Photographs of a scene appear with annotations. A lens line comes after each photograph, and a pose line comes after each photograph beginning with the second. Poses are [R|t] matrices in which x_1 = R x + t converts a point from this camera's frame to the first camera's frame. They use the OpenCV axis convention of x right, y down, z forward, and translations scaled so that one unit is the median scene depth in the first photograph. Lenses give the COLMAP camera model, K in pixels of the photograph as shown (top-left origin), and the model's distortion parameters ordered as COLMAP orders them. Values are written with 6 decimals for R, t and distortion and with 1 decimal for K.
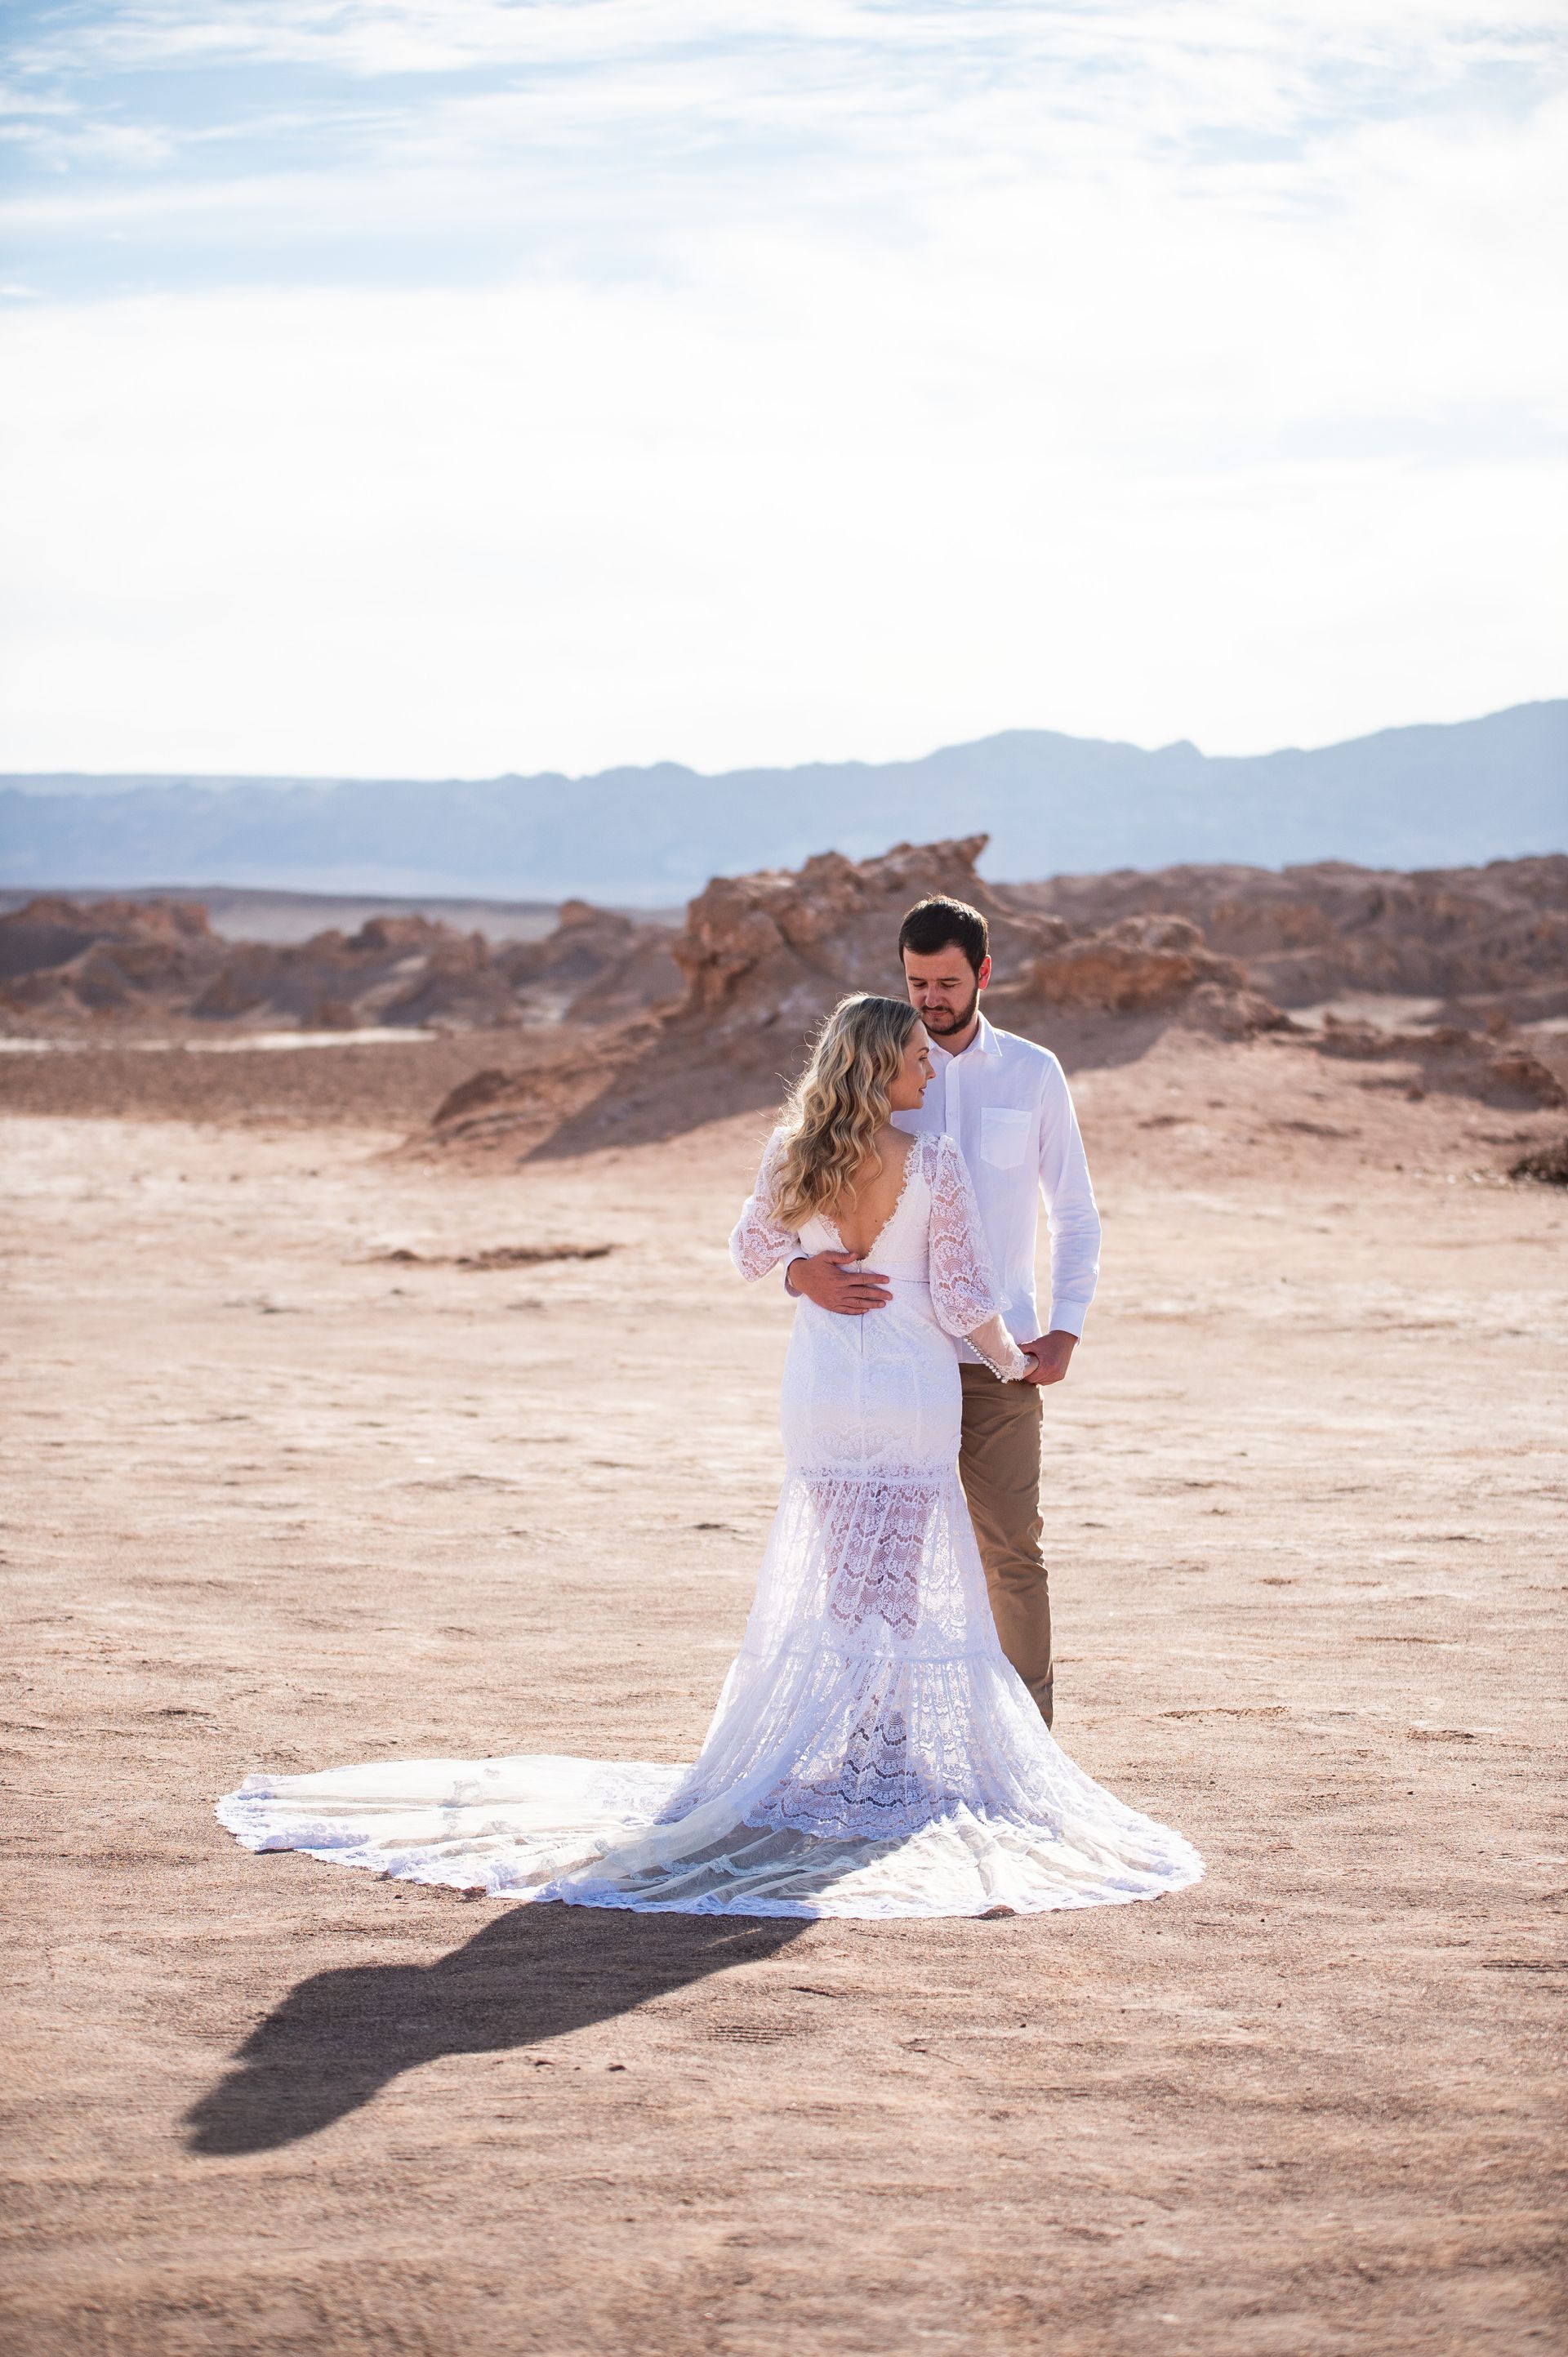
lens RADIAL K [[4733.7, 0, 788.0], [0, 4733.7, 1226.9], [0, 0, 1]] dist [-0.285698, 0.607452]
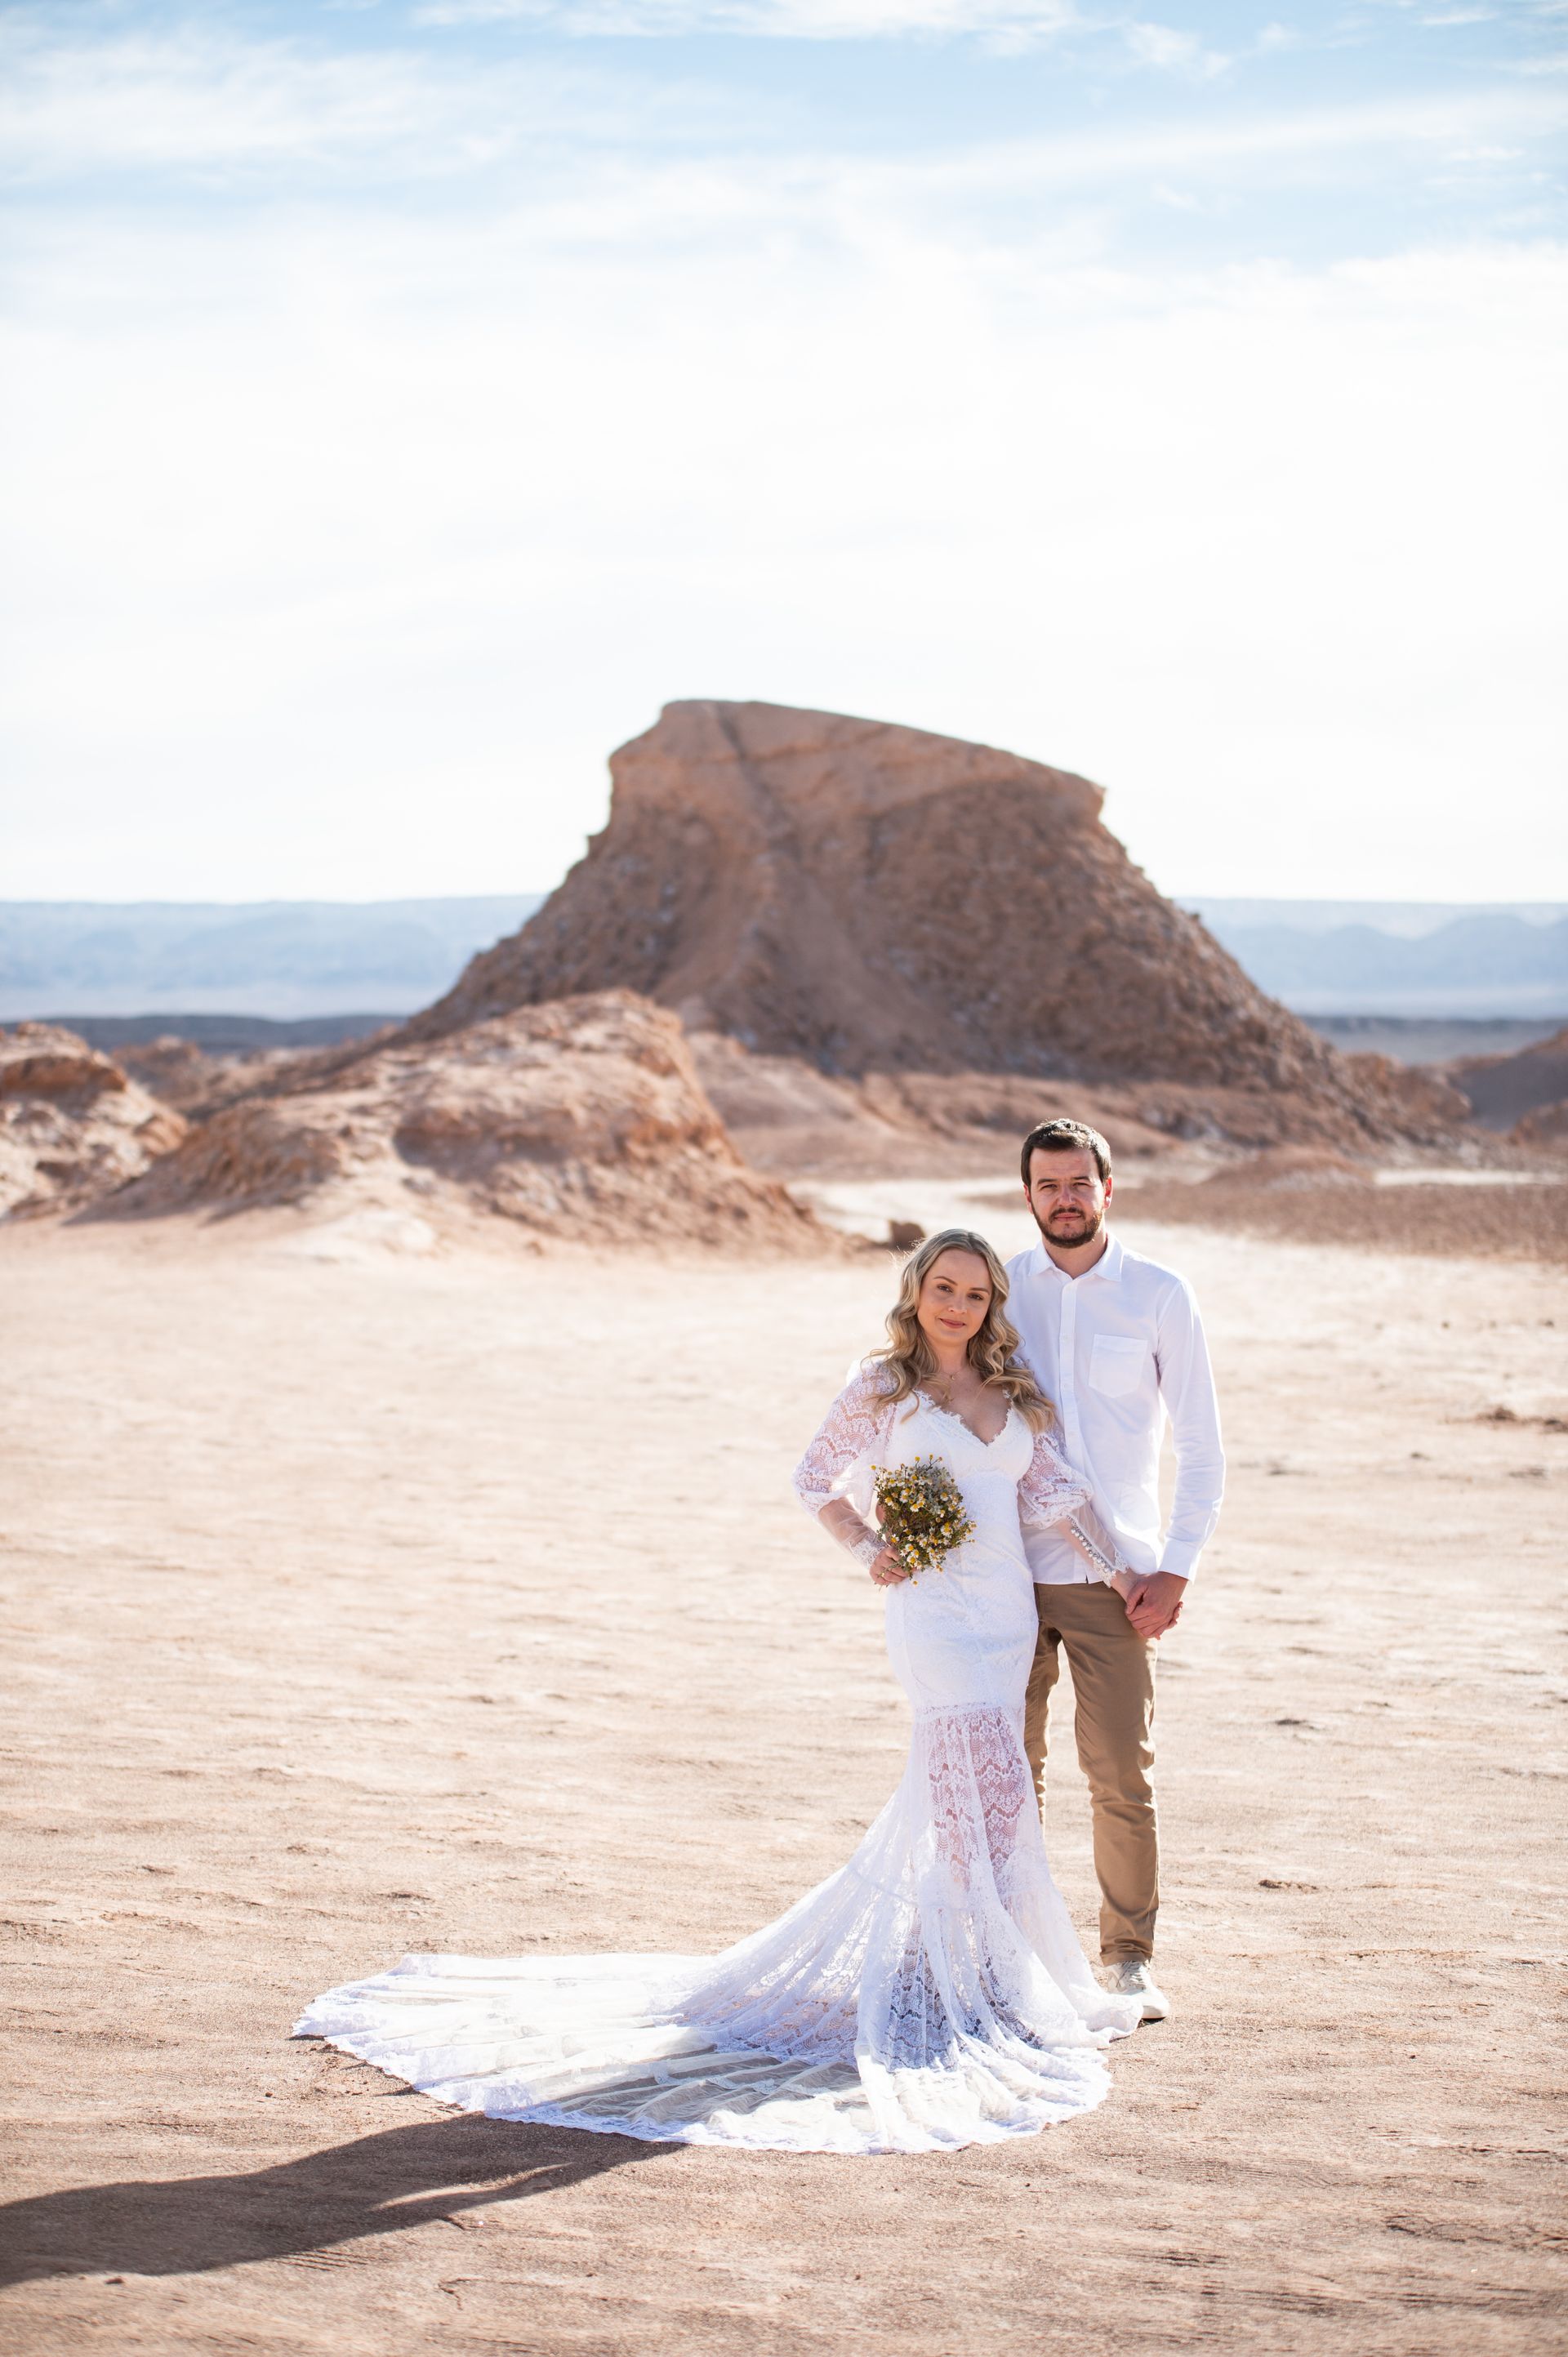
lens RADIAL K [[4733.7, 0, 788.0], [0, 4733.7, 1226.9], [0, 0, 1]] dist [-0.285698, 0.607452]
pose [[0.946491, 0.011080, -0.322539, 0.062545], [-0.019847, 0.999517, -0.023907, -0.004539], [0.322119, 0.029029, 0.946254, 0.010608]]
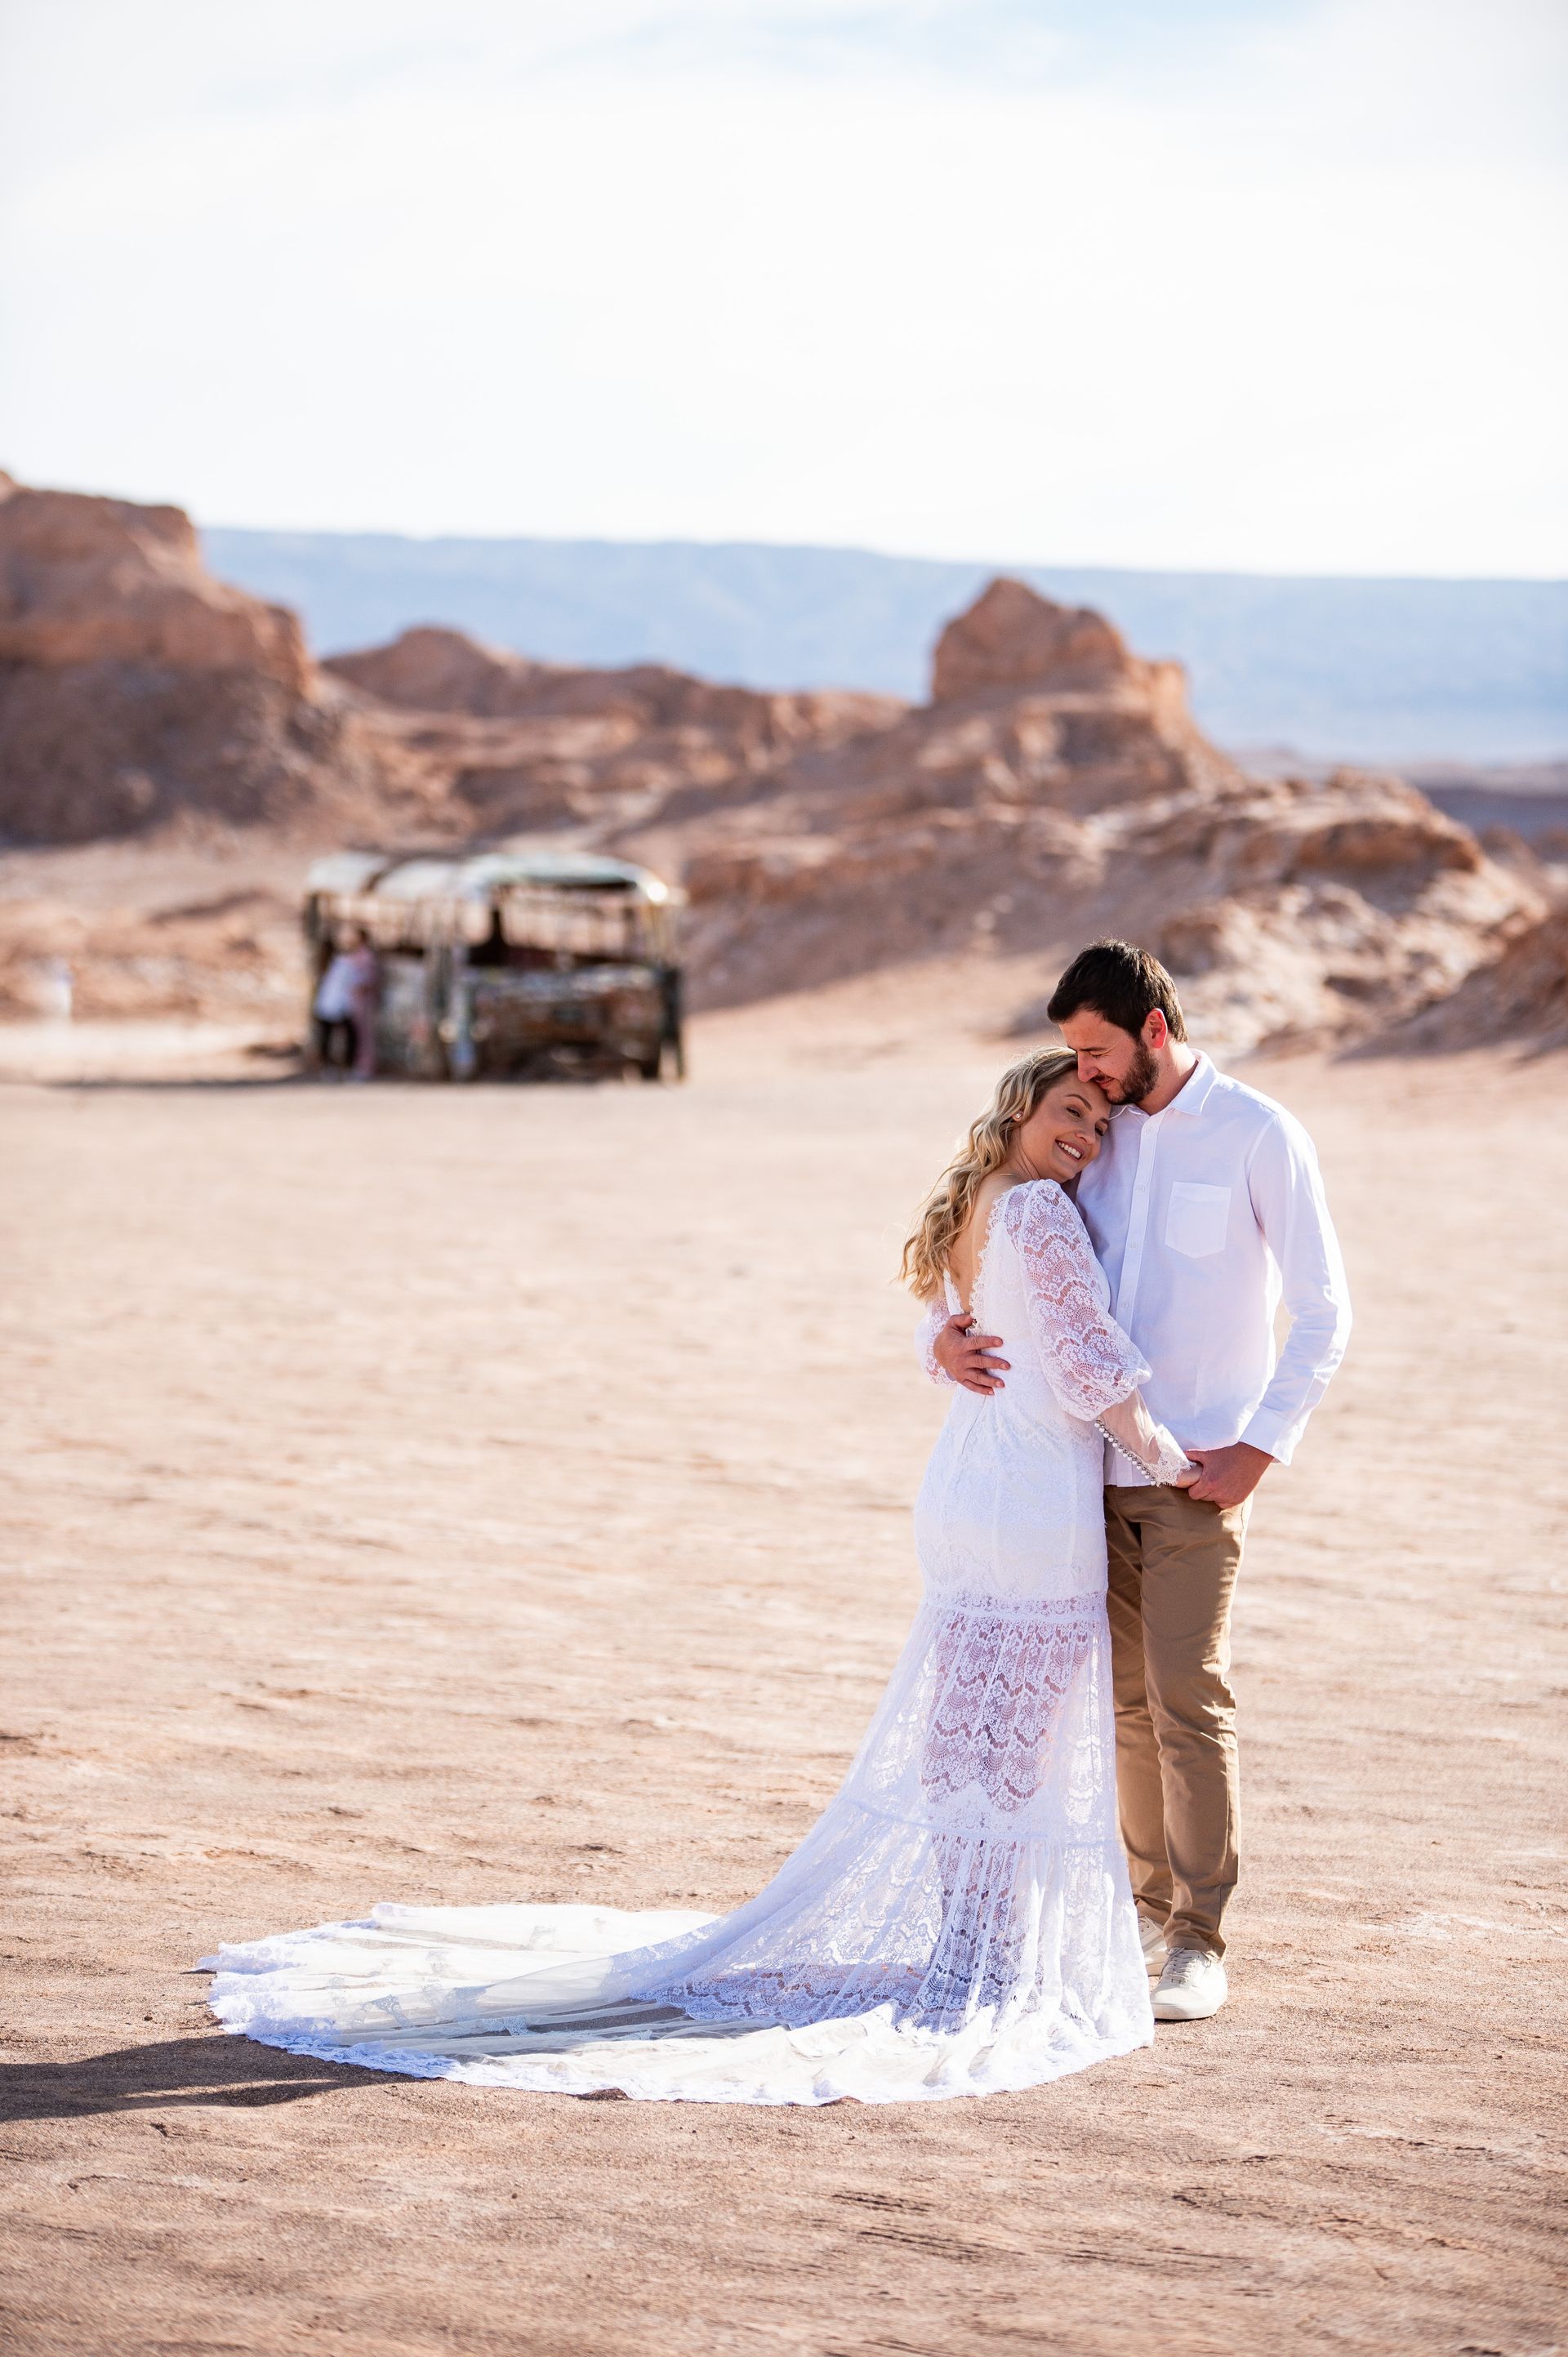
lens RADIAL K [[7255.0, 0, 781.4], [0, 7255.0, 1069.4], [0, 0, 1]] dist [0.069491, 1.114242]
pose [[0.827787, 0.025611, -0.560457, 0.140220], [-0.042678, 0.998938, -0.017386, -0.003558], [0.559416, 0.038311, 0.828001, -0.016334]]
